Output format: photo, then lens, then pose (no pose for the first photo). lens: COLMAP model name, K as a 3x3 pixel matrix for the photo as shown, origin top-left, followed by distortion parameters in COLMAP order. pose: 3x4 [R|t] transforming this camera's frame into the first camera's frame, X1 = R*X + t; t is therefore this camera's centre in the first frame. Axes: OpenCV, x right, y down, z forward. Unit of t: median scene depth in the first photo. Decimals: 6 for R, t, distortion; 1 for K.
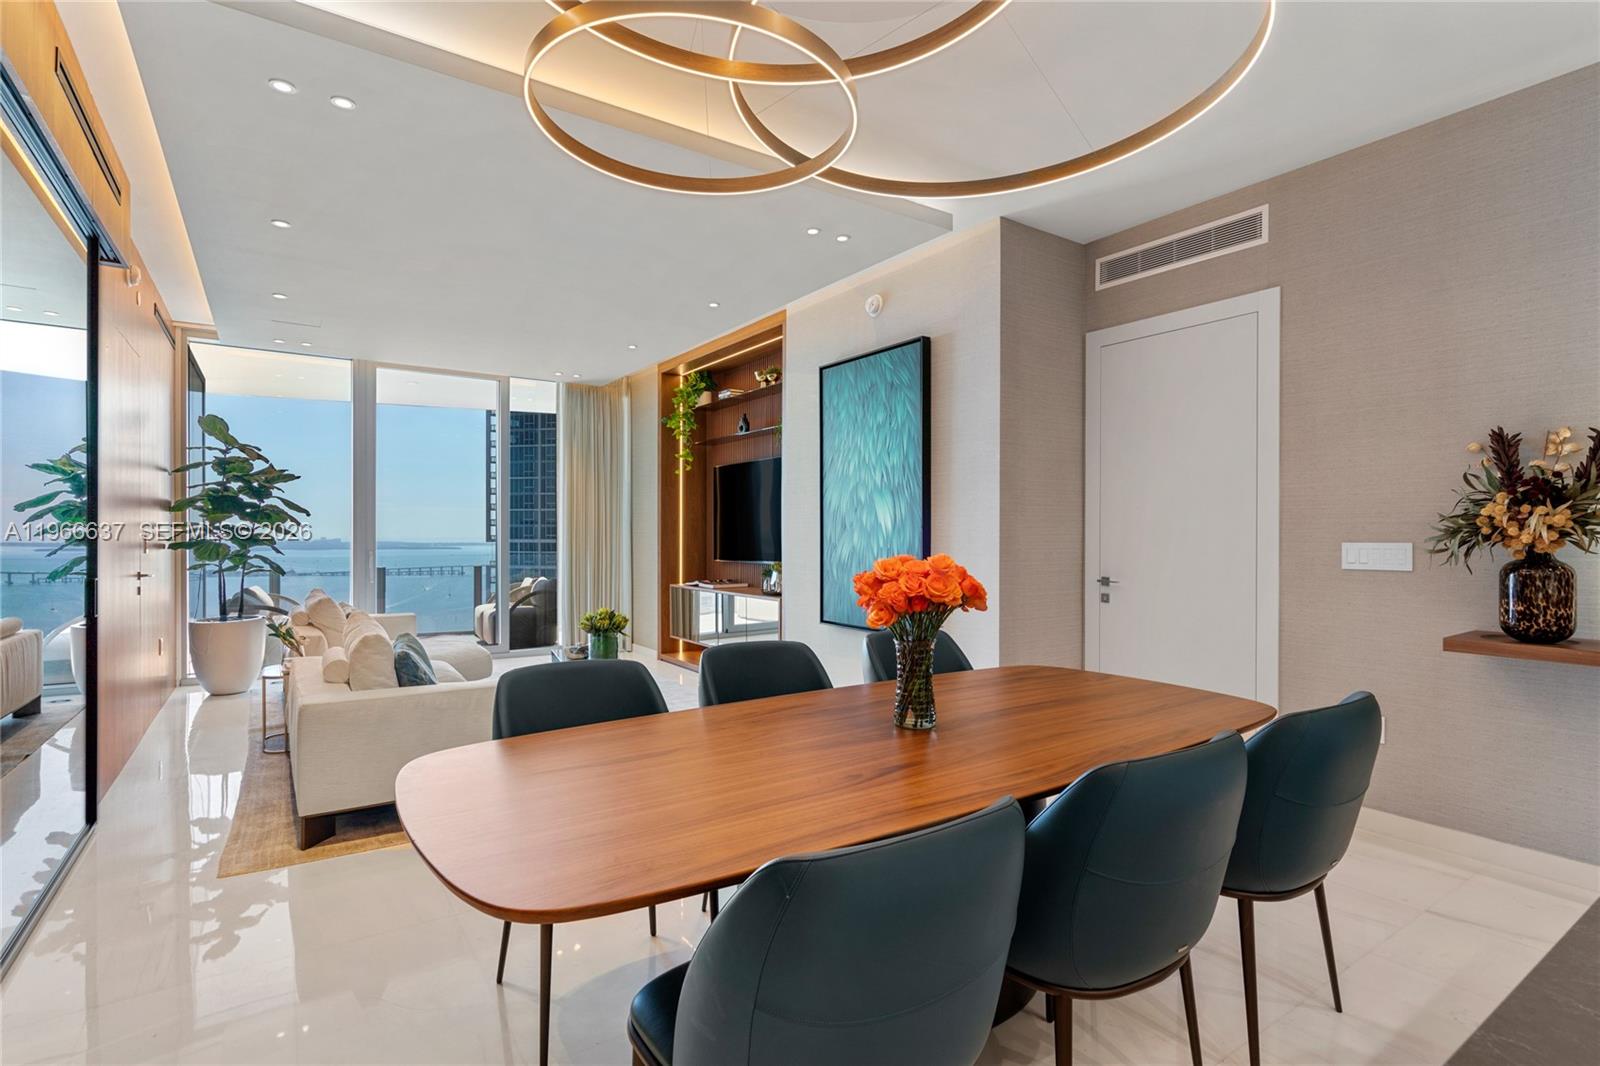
lens RADIAL K [[775.0, 0, 799.3], [0, 775.0, 531.9], [0, 0, 1]] dist [0.000606, -0.001997]
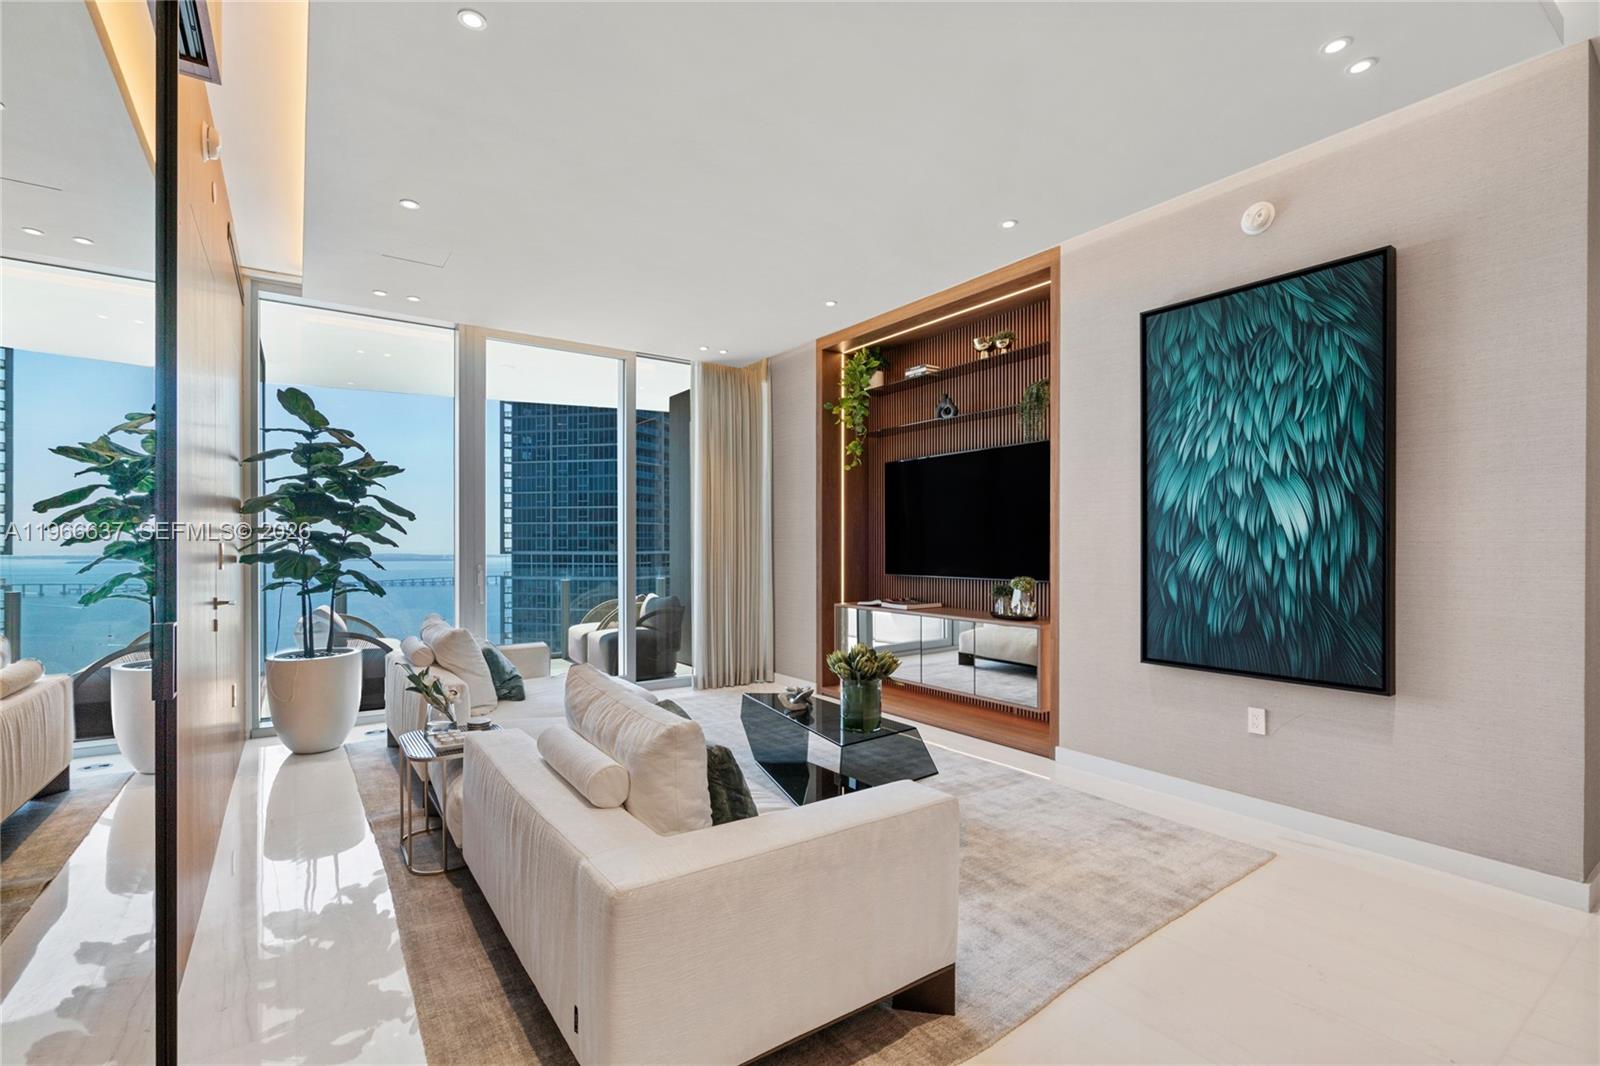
lens RADIAL K [[729.7, 0, 797.9], [0, 729.7, 543.0], [0, 0, 1]] dist [-0.005420, 0.001008]
pose [[0.999946, -0.001842, 0.010264, -0.277628], [0.001856, 0.999997, -0.001382, 0.004644], [-0.010262, 0.001401, 0.999946, 0.284920]]
